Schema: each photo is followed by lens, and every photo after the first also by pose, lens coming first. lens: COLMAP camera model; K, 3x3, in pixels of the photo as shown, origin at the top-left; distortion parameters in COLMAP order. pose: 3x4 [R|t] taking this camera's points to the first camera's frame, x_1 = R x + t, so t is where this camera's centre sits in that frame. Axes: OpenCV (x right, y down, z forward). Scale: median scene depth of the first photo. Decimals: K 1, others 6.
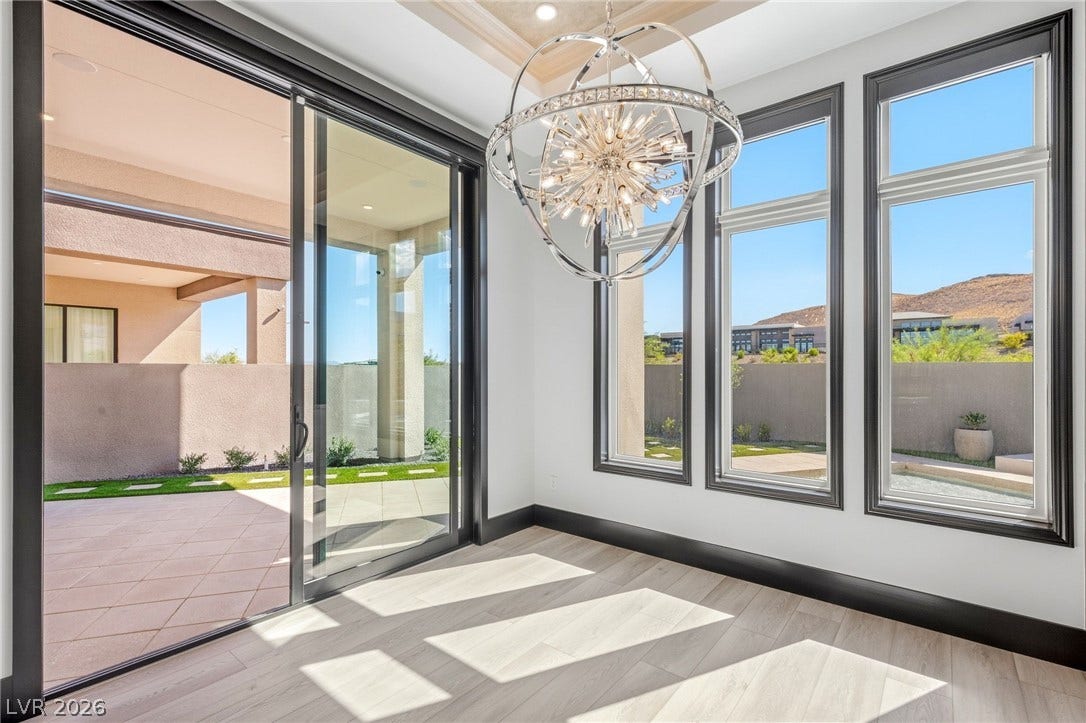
lens RADIAL K [[494.9, 0, 543.0], [0, 494.9, 361.5], [0, 0, 1]] dist [0.019800, 0.000000]
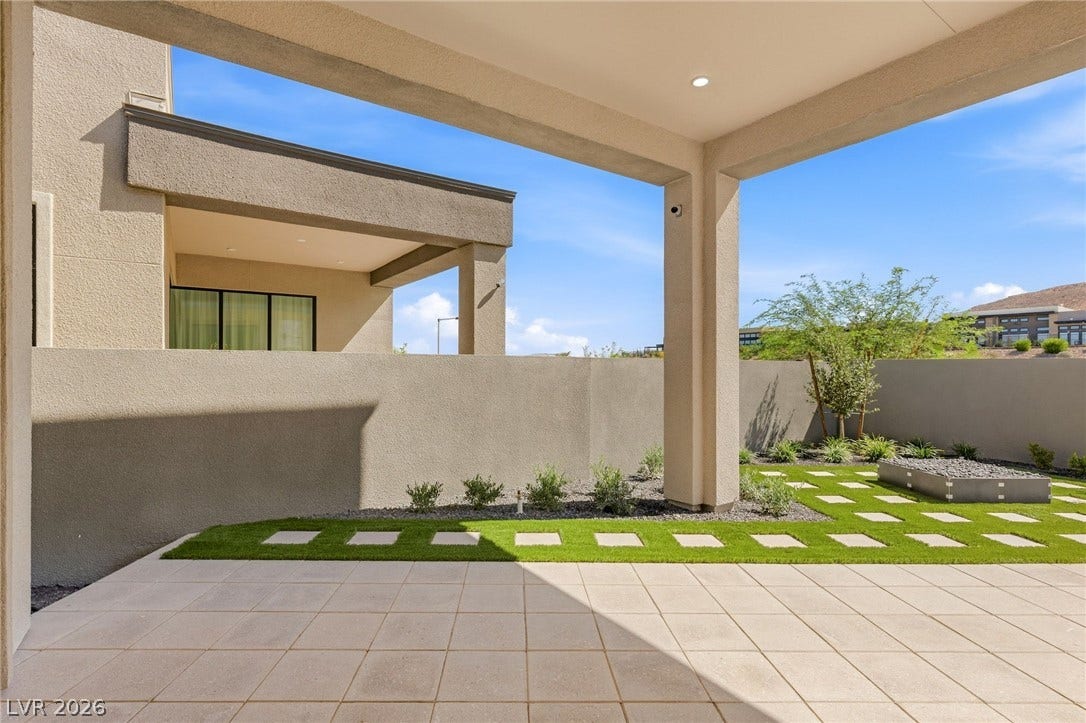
lens RADIAL K [[518.6, 0, 519.7], [0, 518.6, 363.3], [0, 0, 1]] dist [0.006094, 0.000264]
pose [[0.958983, -0.003427, -0.283444, -0.282067], [0.004669, 0.999982, 0.003704, 0.010395], [0.283427, -0.004876, 0.958982, 0.260660]]
